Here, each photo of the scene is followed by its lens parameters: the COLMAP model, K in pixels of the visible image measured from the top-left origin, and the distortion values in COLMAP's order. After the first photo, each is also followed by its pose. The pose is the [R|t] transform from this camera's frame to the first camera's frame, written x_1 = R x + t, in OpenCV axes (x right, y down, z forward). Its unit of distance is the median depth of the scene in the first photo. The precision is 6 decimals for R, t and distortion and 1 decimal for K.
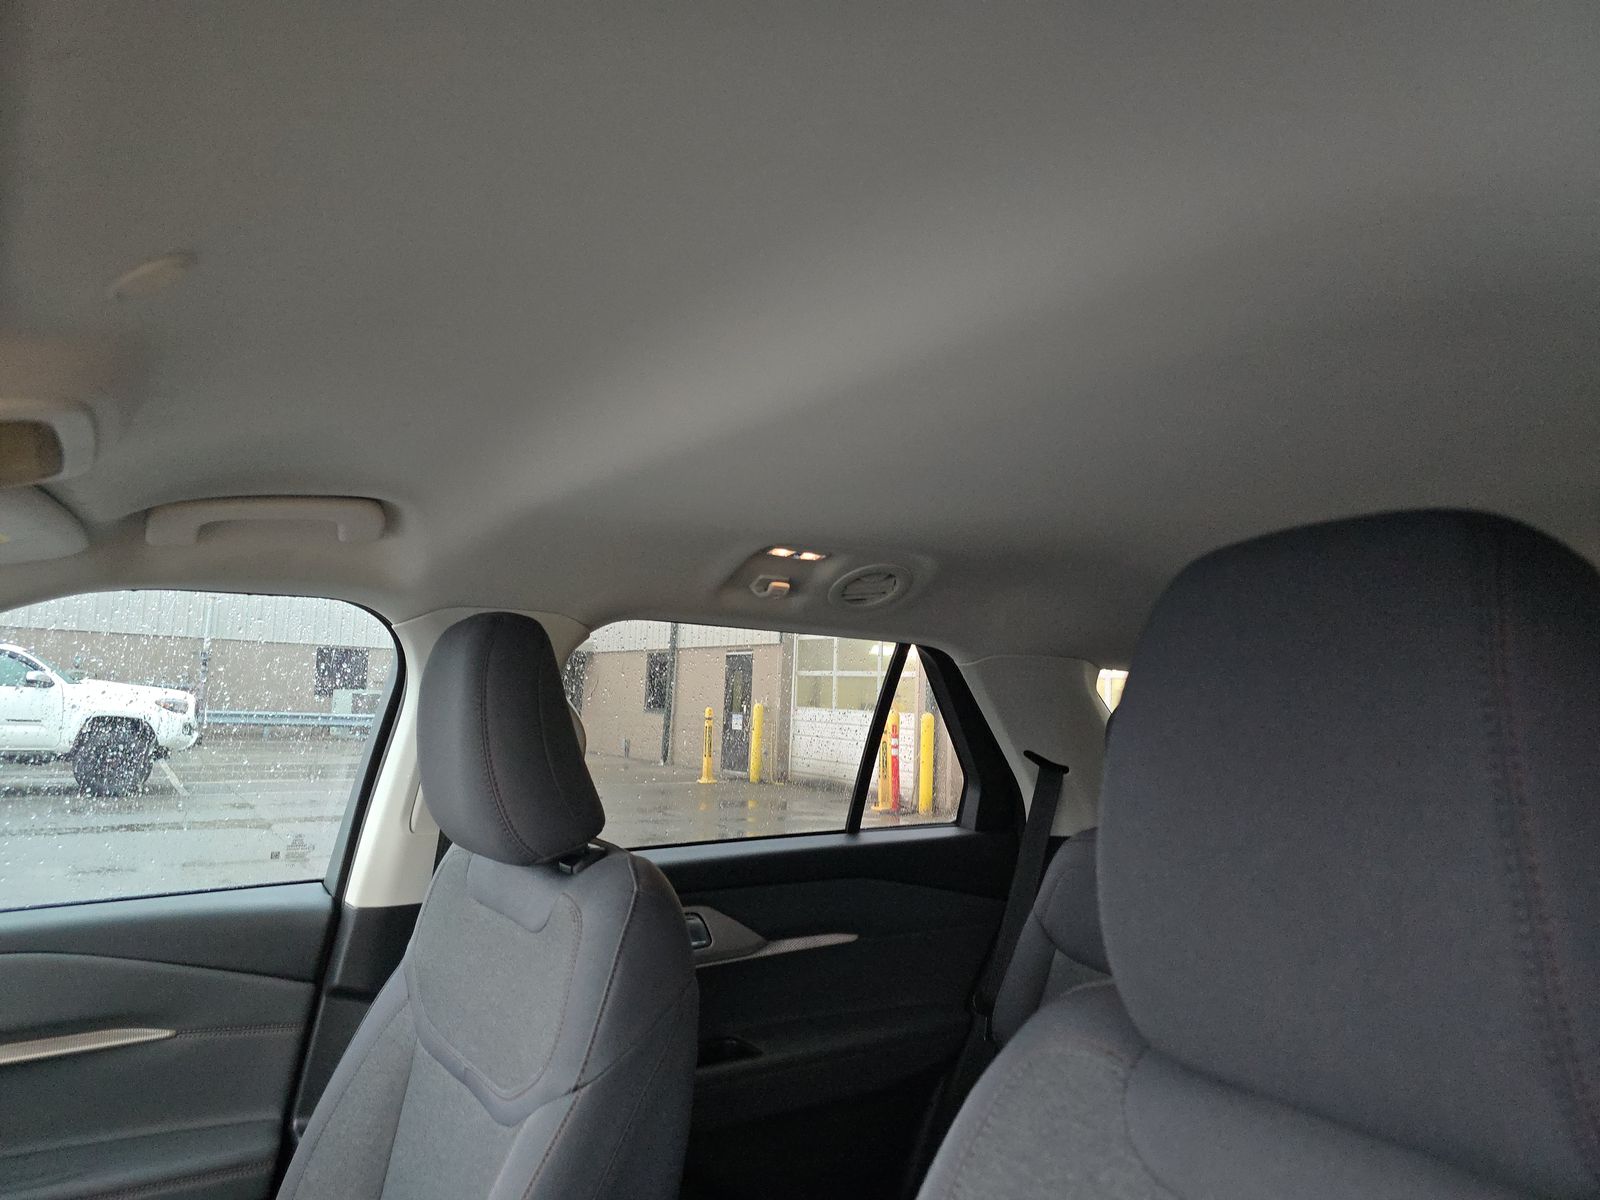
lens RADIAL K [[1042.3, 0, 800.0], [0, 1042.3, 600.0], [0, 0, 1]] dist [0.007946, 0.000842]
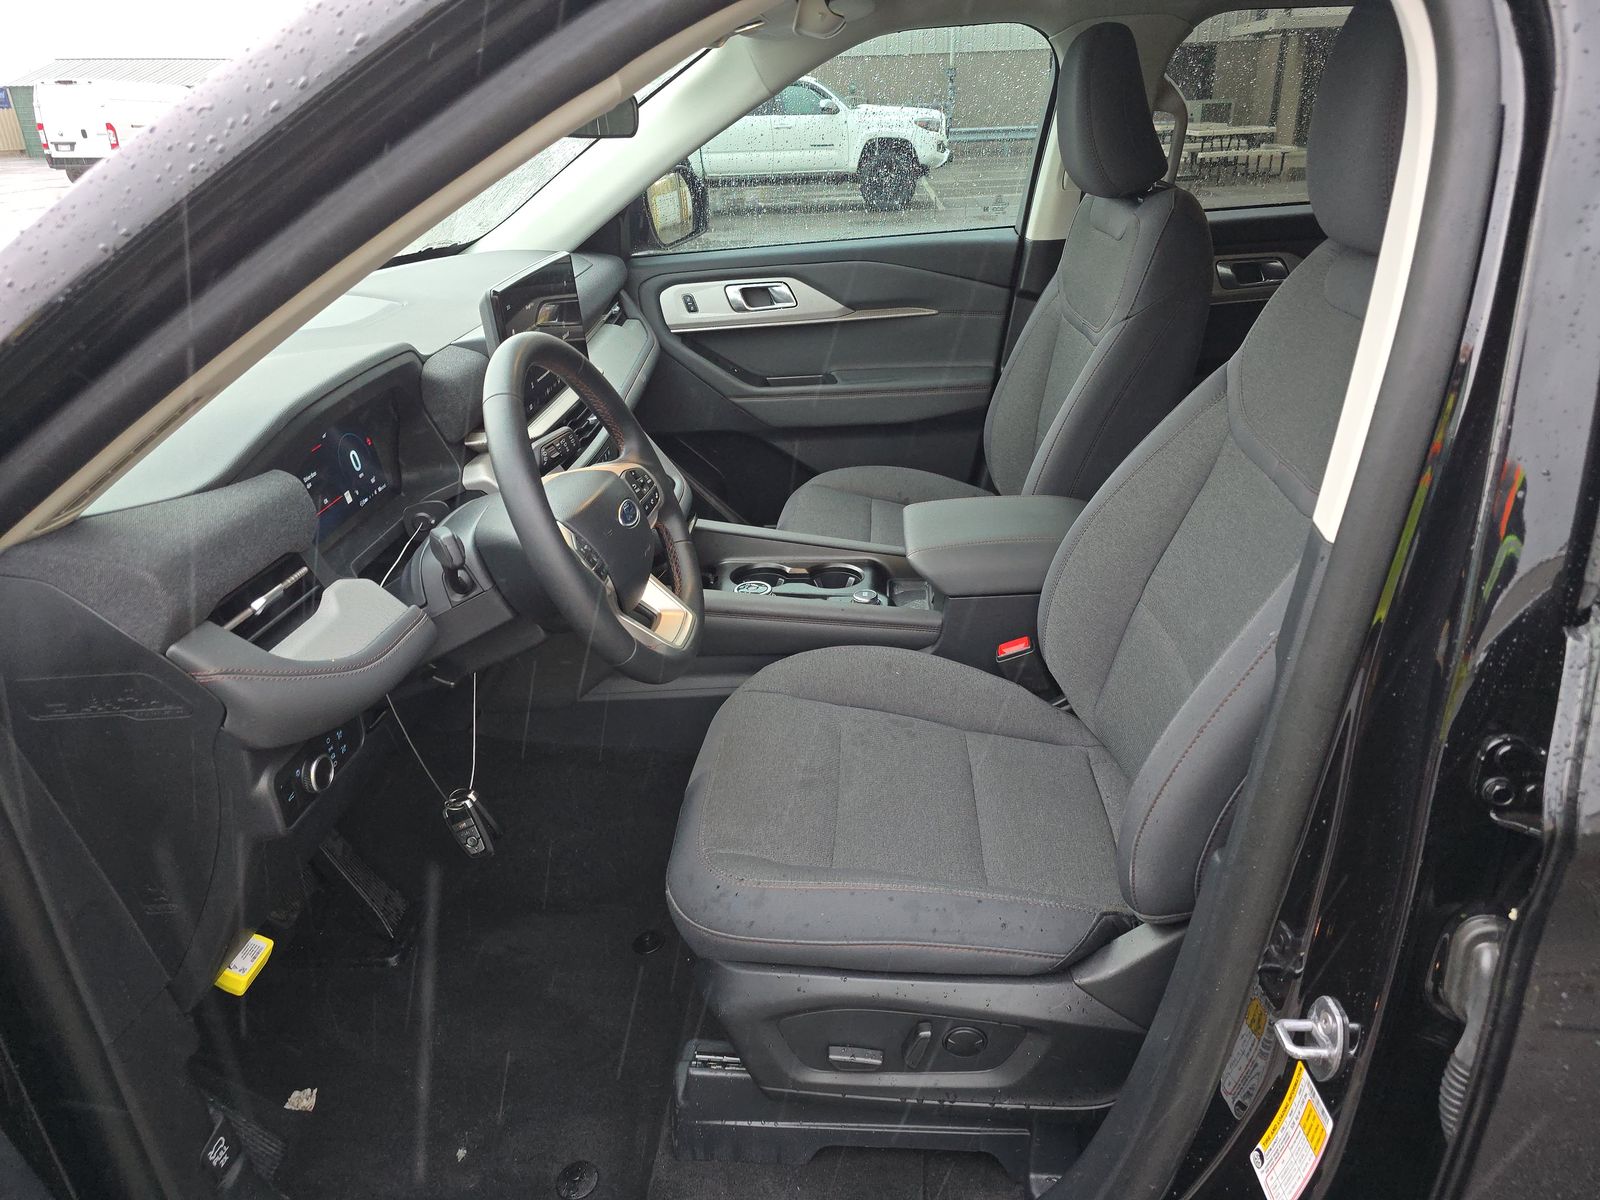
lens RADIAL K [[1042.3, 0, 800.0], [0, 1042.3, 600.0], [0, 0, 1]] dist [0.007946, 0.000842]
pose [[0.794870, 0.204060, -0.571438, 0.228841], [0.117894, 0.871870, 0.475335, -0.018258], [0.595216, -0.445198, 0.668966, -0.377093]]
